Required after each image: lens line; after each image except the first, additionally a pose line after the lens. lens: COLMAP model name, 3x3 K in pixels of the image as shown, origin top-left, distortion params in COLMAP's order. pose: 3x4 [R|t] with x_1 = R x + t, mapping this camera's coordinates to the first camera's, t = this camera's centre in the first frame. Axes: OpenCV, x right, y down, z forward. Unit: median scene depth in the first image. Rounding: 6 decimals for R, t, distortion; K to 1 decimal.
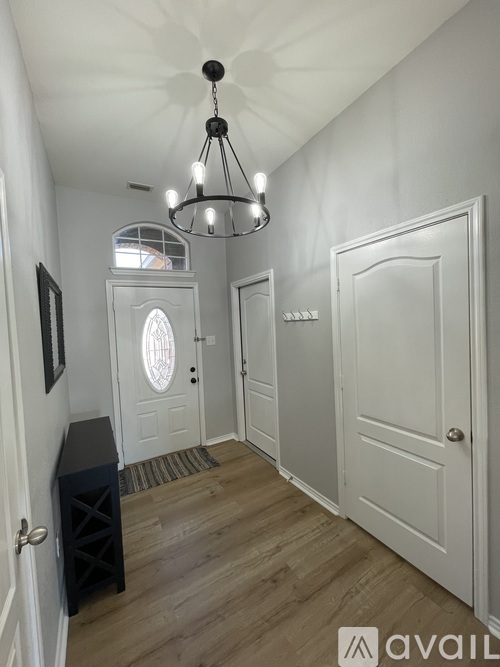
lens RADIAL K [[269.8, 0, 250.0], [0, 269.8, 333.5], [0, 0, 1]] dist [-0.001096, -0.000159]
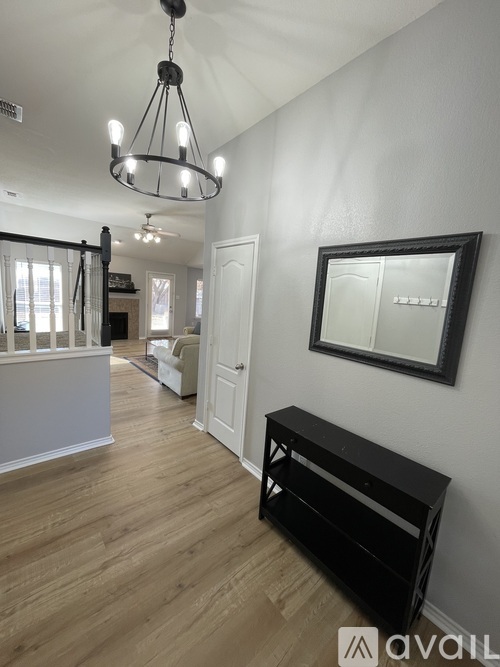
lens RADIAL K [[269.8, 0, 250.0], [0, 269.8, 333.5], [0, 0, 1]] dist [-0.001096, -0.000159]
pose [[-0.984378, 0.000774, -0.176067, -0.196608], [-0.033900, 0.980447, 0.193842, -0.080264], [0.172774, 0.196782, -0.965104, 1.833823]]
